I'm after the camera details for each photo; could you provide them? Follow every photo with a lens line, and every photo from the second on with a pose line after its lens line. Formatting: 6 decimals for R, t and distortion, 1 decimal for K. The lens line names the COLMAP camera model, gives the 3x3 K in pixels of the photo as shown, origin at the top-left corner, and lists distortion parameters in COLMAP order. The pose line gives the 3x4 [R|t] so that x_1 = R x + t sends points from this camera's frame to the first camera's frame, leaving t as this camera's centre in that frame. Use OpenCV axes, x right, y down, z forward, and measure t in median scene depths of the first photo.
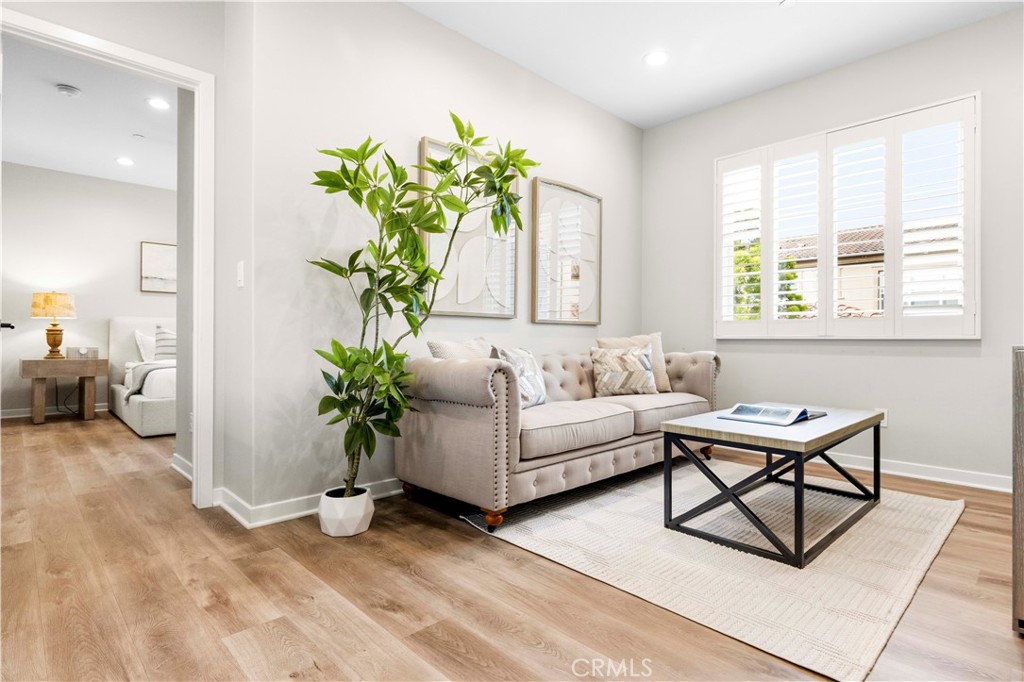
lens RADIAL K [[517.9, 0, 513.6], [0, 517.9, 337.6], [0, 0, 1]] dist [0.001553, -0.000187]
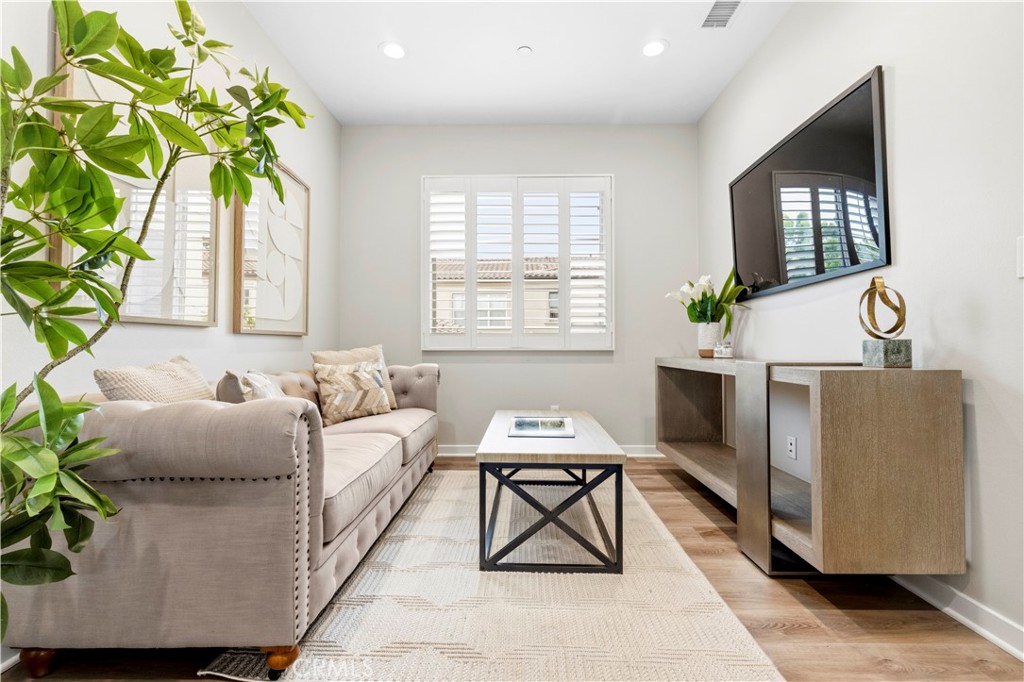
lens RADIAL K [[463.6, 0, 514.2], [0, 463.6, 338.4], [0, 0, 1]] dist [0.008216, -0.003334]
pose [[0.708372, 0.005186, 0.705820, -0.206369], [0.001066, 0.999964, -0.008417, -0.021815], [-0.705838, 0.006715, 0.708341, 0.352617]]
